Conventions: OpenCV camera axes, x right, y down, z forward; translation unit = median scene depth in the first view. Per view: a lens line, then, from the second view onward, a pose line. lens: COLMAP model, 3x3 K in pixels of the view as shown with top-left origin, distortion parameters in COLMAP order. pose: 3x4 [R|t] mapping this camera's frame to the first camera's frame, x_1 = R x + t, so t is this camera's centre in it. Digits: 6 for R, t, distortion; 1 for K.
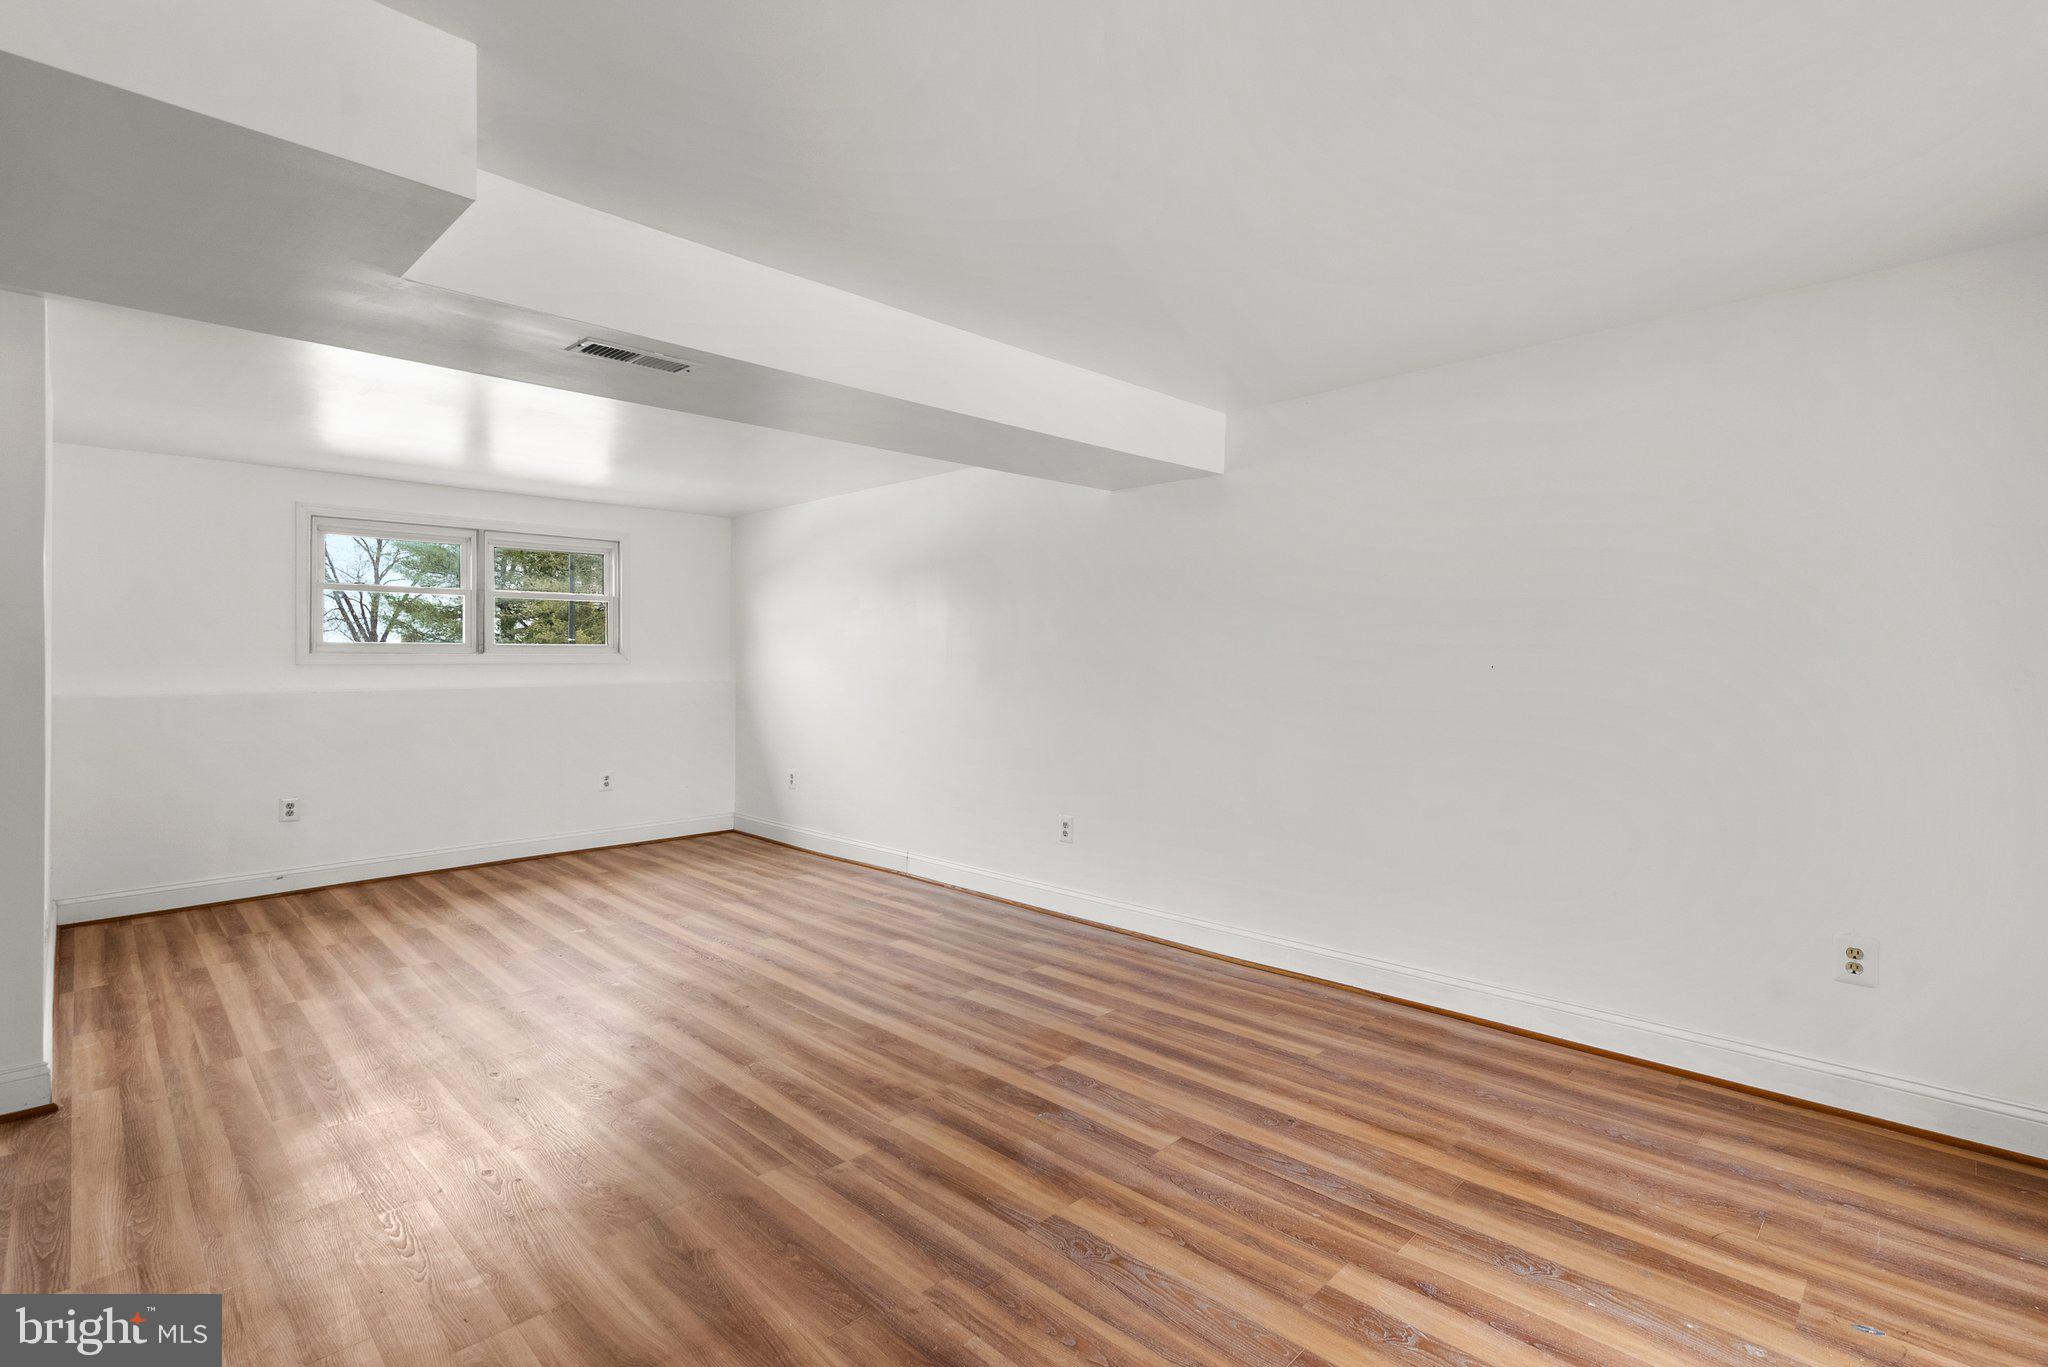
lens RADIAL K [[949.4, 0, 1024.0], [0, 949.4, 683.5], [0, 0, 1]] dist [0.001396, 0.000347]
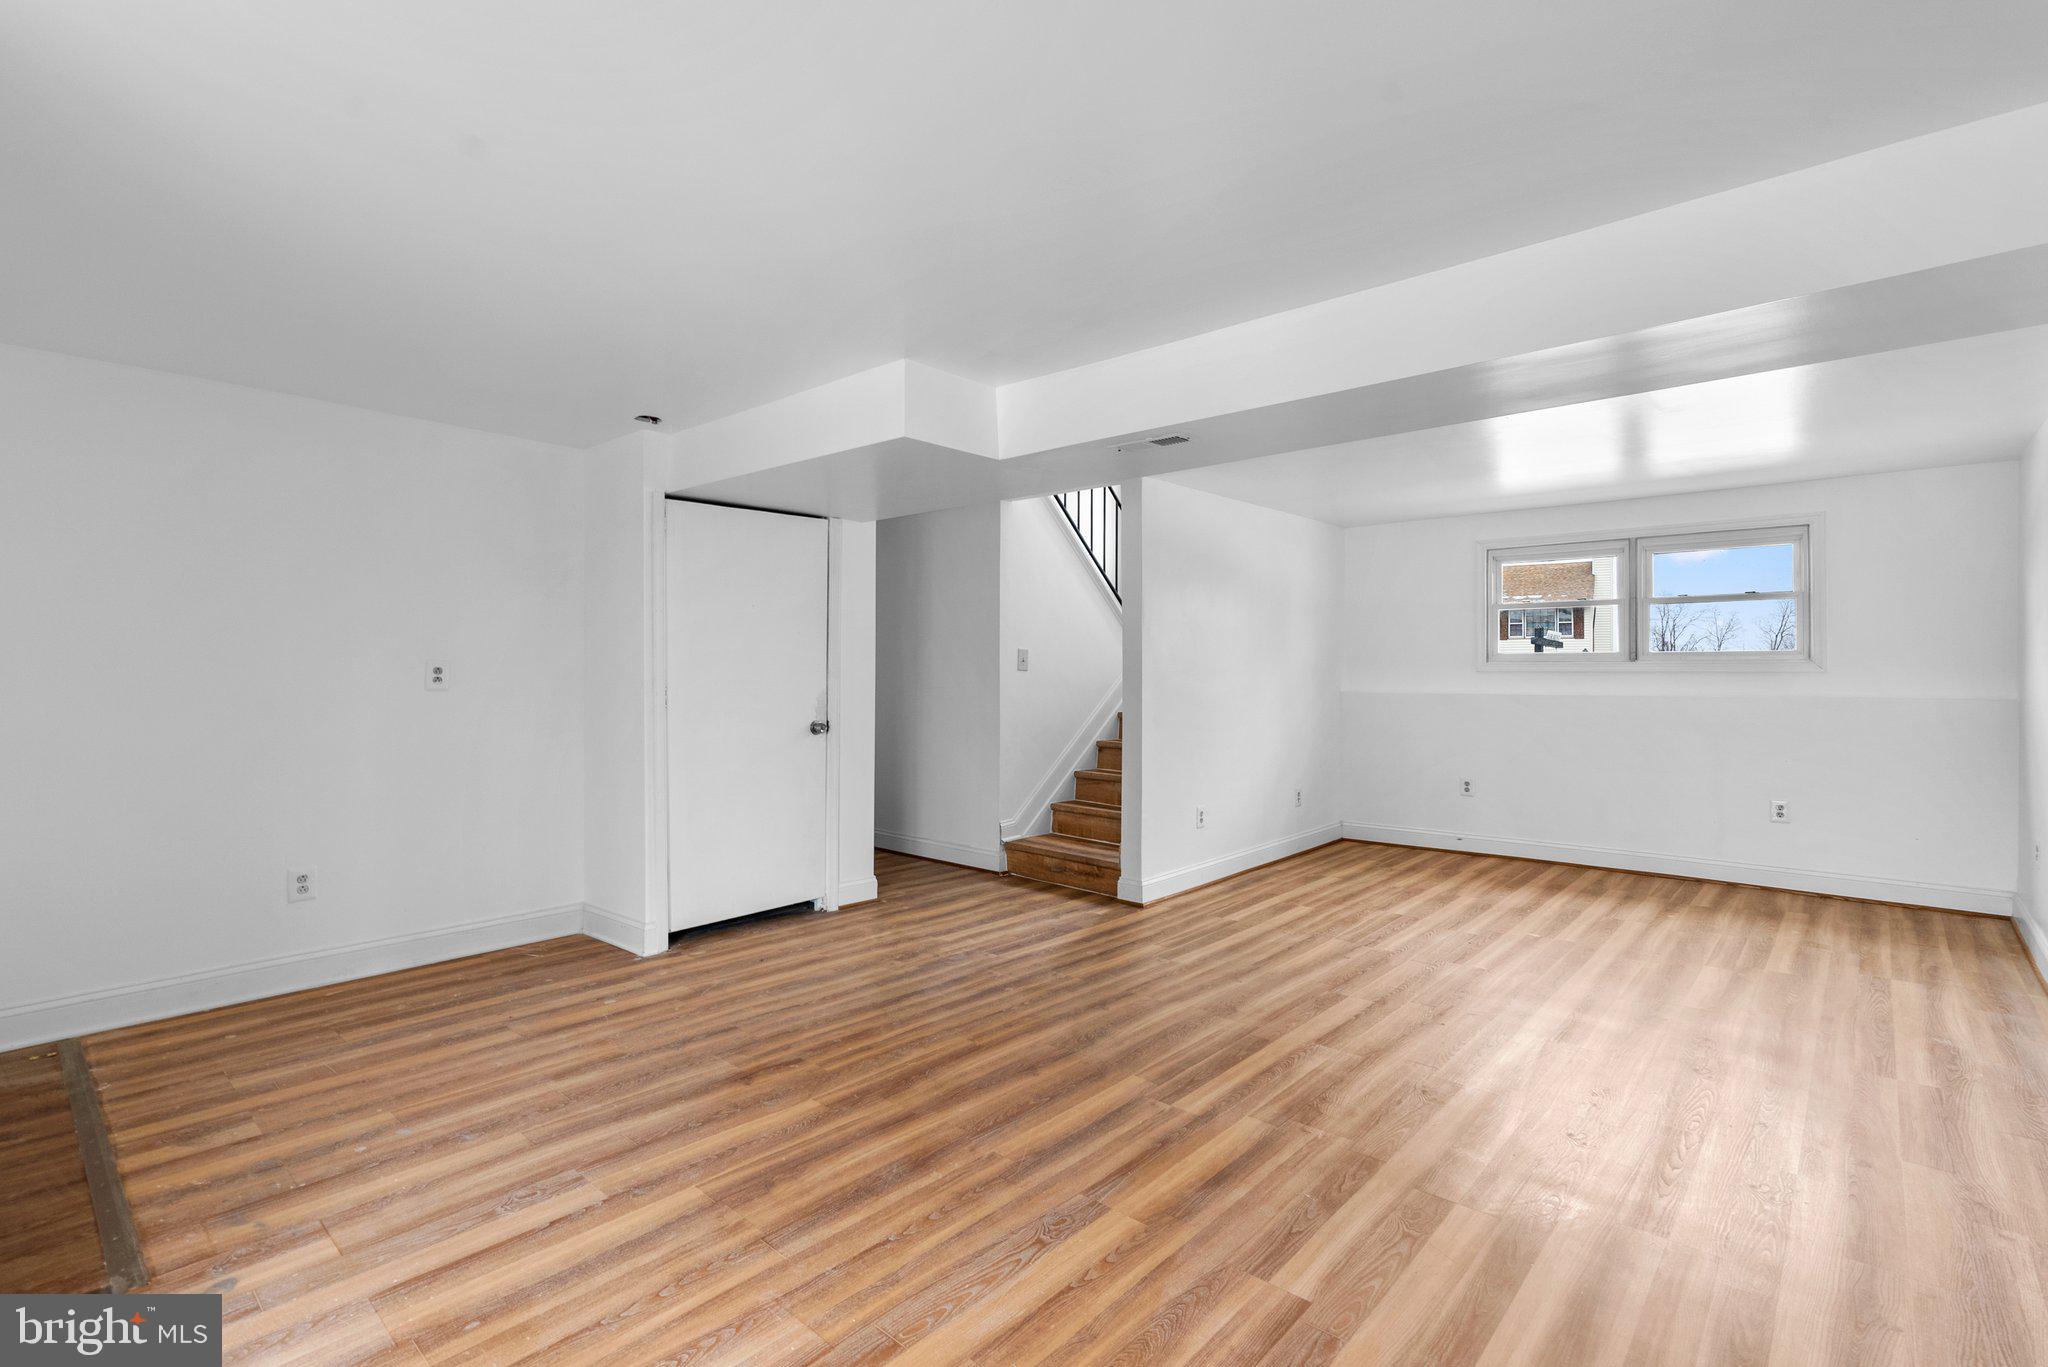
lens RADIAL K [[933.5, 0, 1033.1], [0, 933.5, 680.2], [0, 0, 1]] dist [-0.000255, 0.000185]
pose [[0.057222, 0.006726, -0.998339, 0.892046], [-0.023160, 0.999717, 0.005407, -0.007931], [0.998093, 0.022812, 0.057361, 0.740154]]
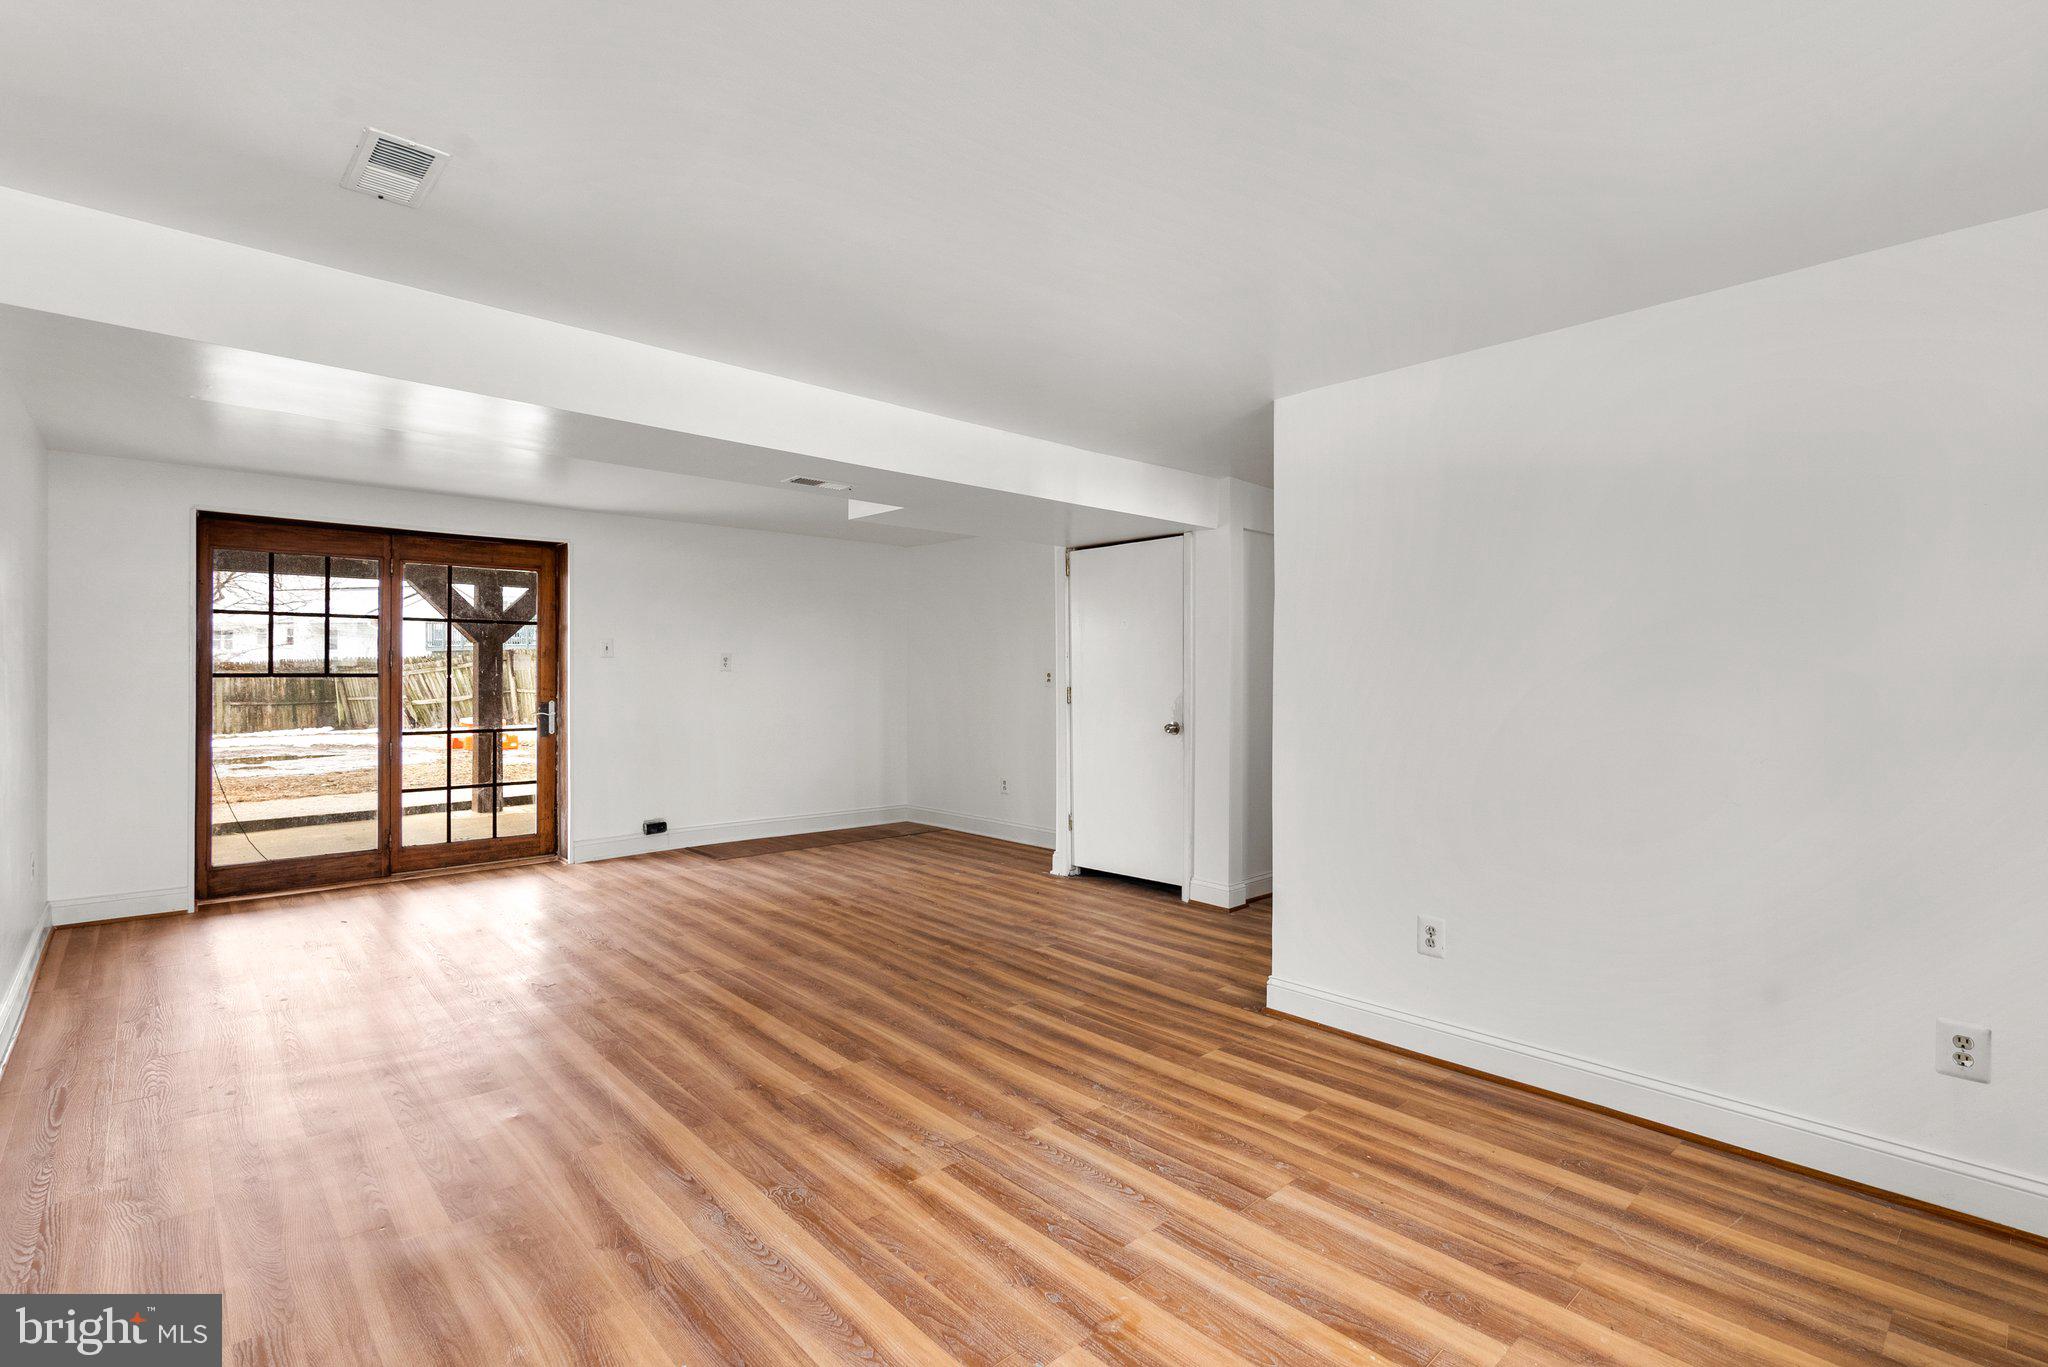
lens RADIAL K [[933.5, 0, 1033.1], [0, 933.5, 680.2], [0, 0, 1]] dist [-0.000255, 0.000185]
pose [[-0.999630, -0.006307, 0.026472, -0.803216], [-0.005612, 0.999639, 0.026267, -0.053573], [-0.026628, 0.026109, -0.999304, 2.540772]]
